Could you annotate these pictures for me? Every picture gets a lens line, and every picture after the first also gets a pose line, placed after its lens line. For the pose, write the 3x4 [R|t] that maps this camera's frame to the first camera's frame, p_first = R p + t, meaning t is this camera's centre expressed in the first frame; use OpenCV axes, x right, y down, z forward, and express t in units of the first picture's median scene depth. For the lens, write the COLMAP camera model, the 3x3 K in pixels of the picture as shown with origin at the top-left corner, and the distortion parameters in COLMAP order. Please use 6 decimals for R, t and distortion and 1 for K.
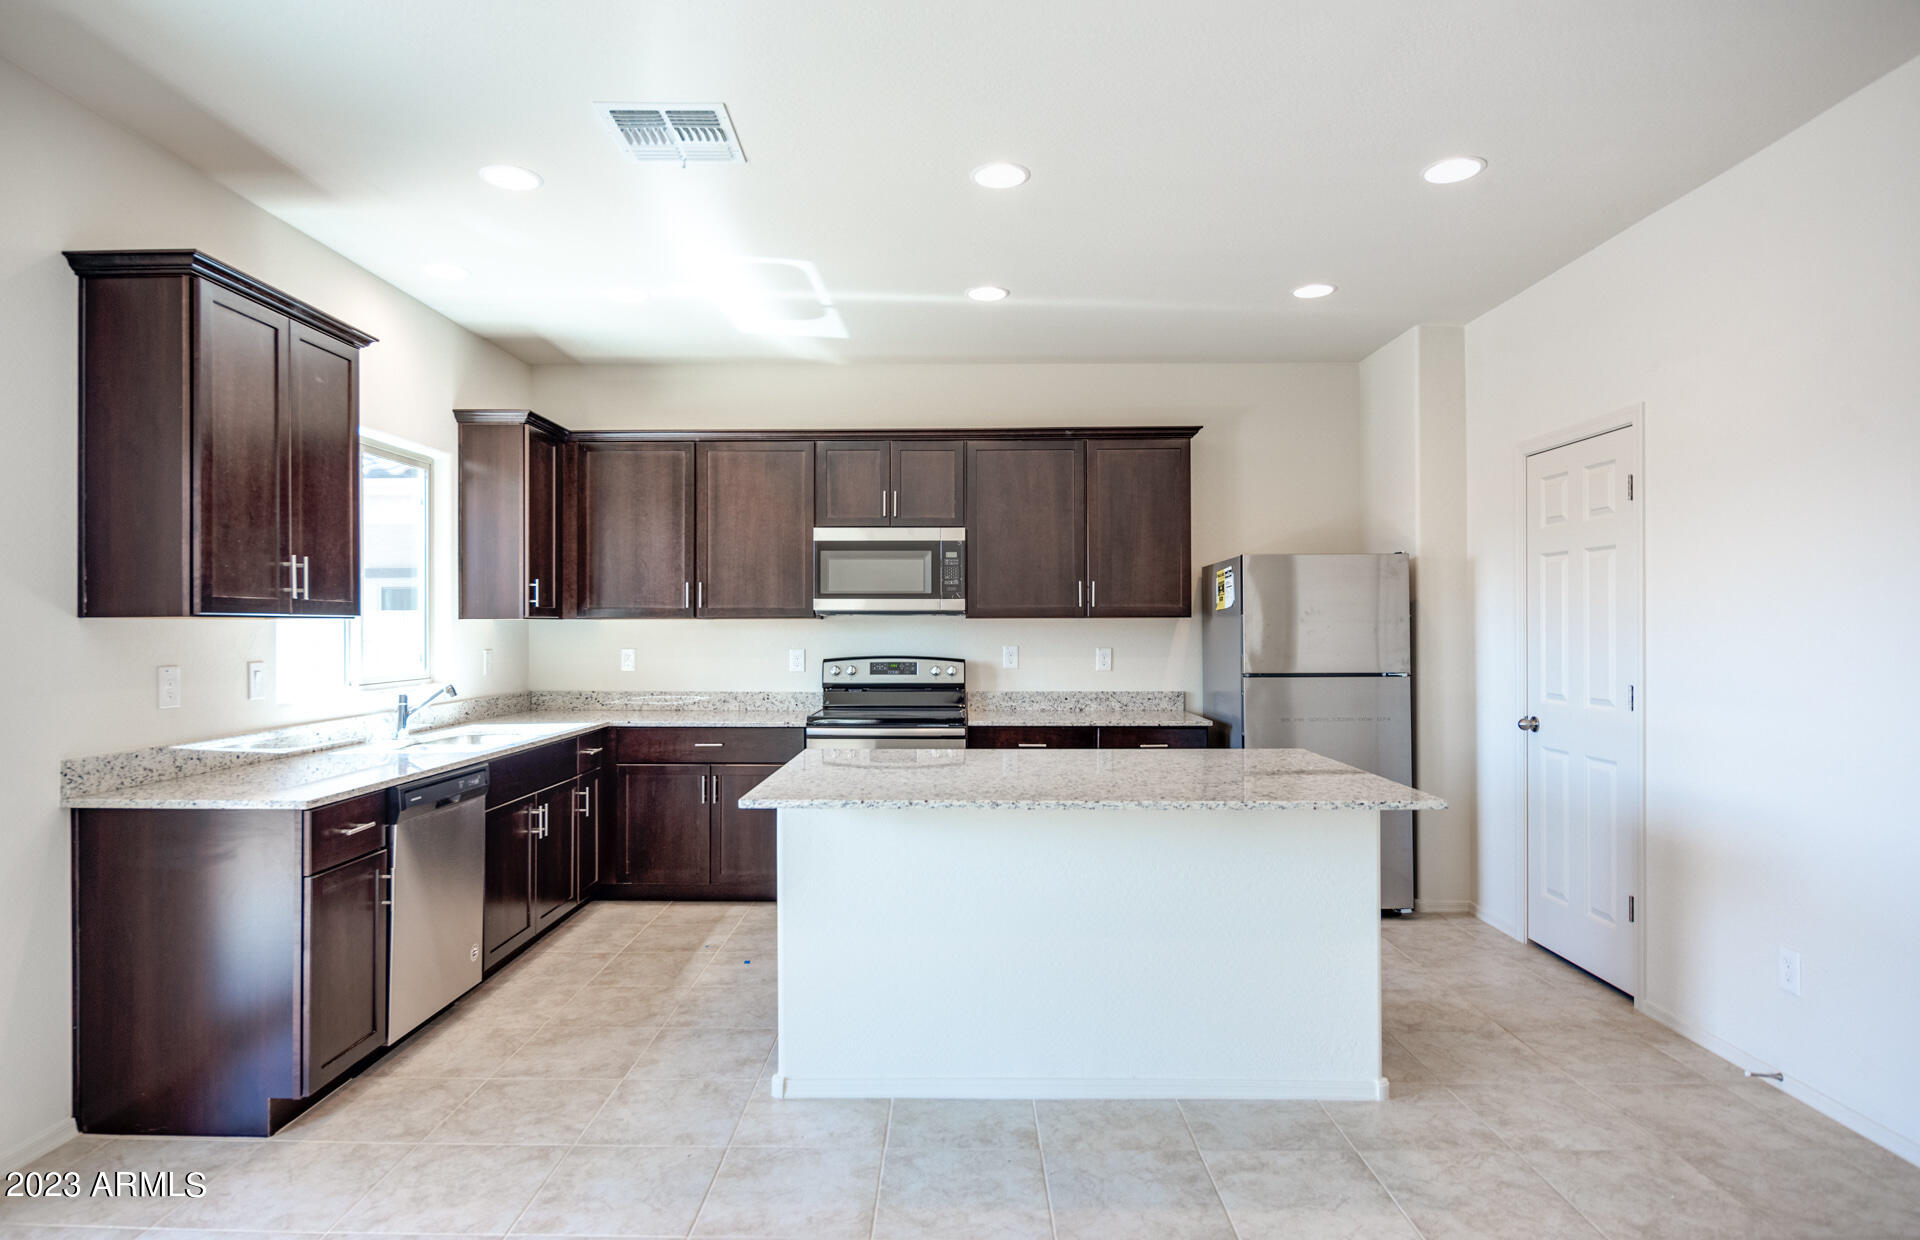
lens RADIAL K [[1050.6, 0, 945.0], [0, 1050.6, 618.2], [0, 0, 1]] dist [0.004379, -0.009266]
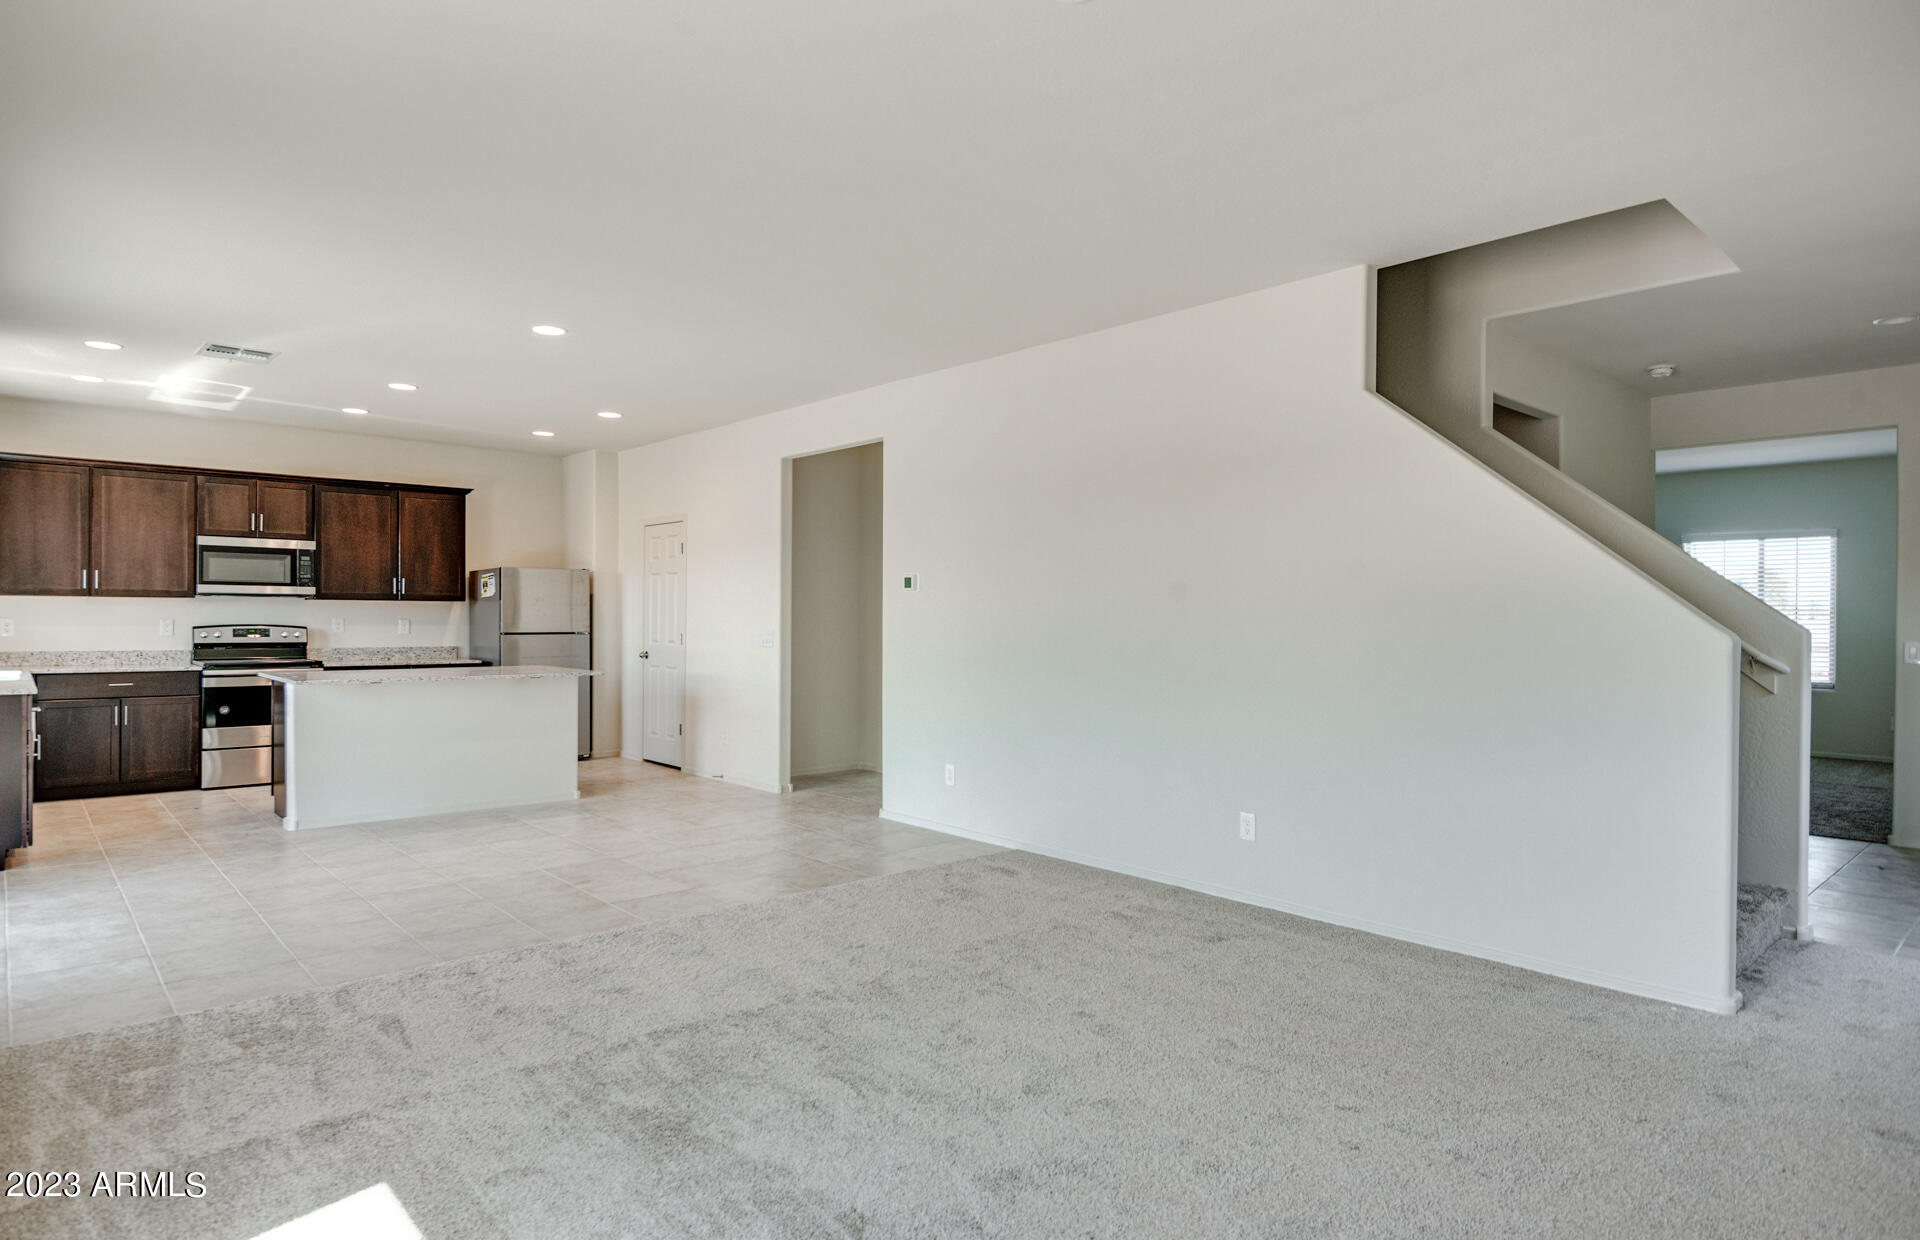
lens RADIAL K [[1069.3, 0, 960.0], [0, 1069.3, 620.0], [0, 0, 1]] dist [-0.011039, -0.002186]
pose [[0.730893, 0.005011, 0.682474, -0.367383], [-0.014238, 0.999867, 0.007906, 0.004281], [-0.682344, -0.015496, 0.730867, -0.826371]]
